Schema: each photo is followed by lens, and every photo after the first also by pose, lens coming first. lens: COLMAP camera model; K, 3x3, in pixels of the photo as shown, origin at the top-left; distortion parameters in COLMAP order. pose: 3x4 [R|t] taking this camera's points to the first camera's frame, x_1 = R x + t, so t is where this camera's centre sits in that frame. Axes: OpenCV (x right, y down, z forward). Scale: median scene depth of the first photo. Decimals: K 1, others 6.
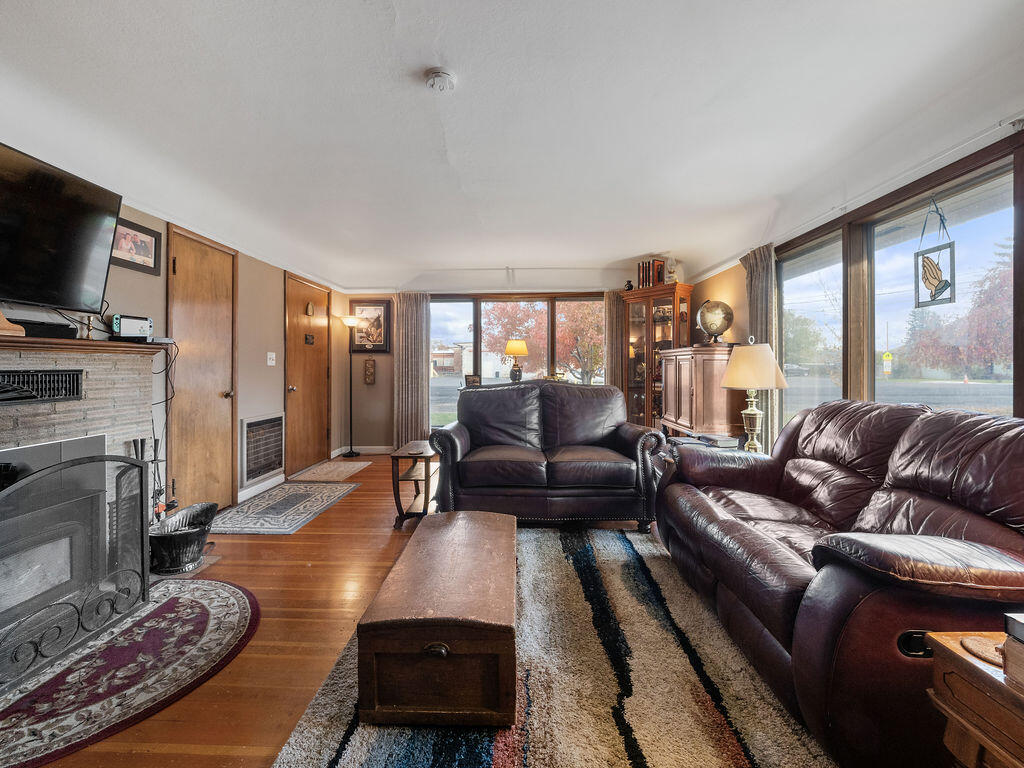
lens RADIAL K [[442.1, 0, 507.9], [0, 442.1, 363.0], [0, 0, 1]] dist [-0.002659, 0.000352]
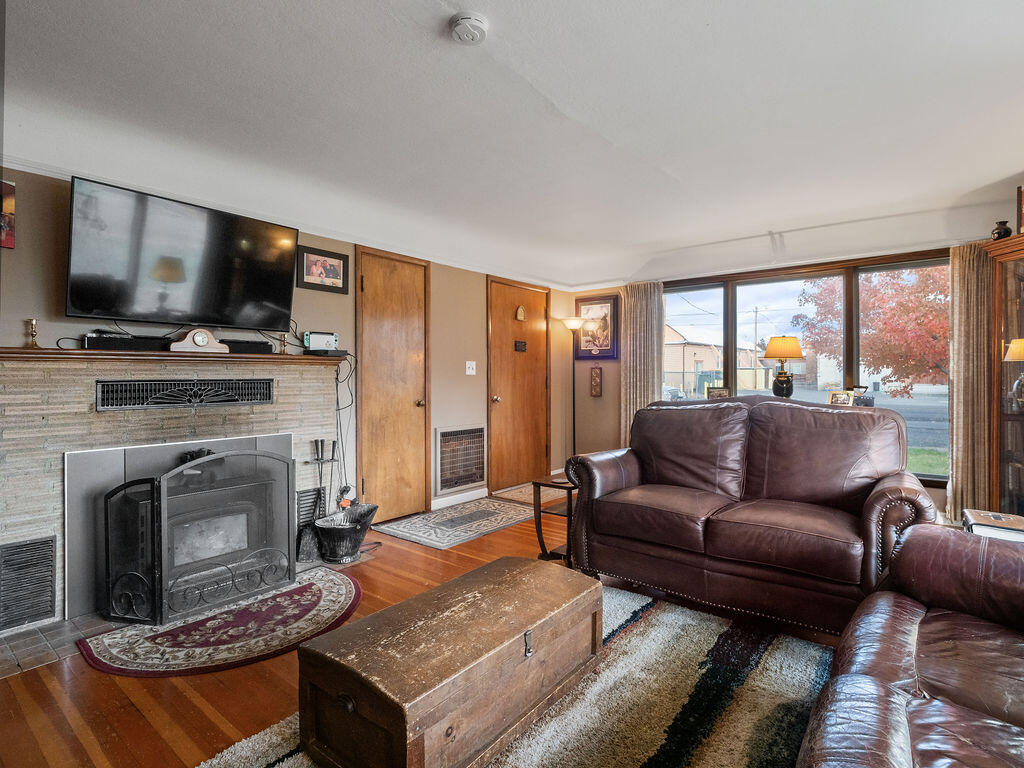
lens RADIAL K [[534.7, 0, 513.3], [0, 534.7, 377.7], [0, 0, 1]] dist [0.001452, -0.000969]
pose [[0.800879, 0.003735, -0.598814, 0.350185], [0.004402, 0.999917, 0.012124, -0.002258], [0.598810, -0.012346, 0.800796, 0.170867]]
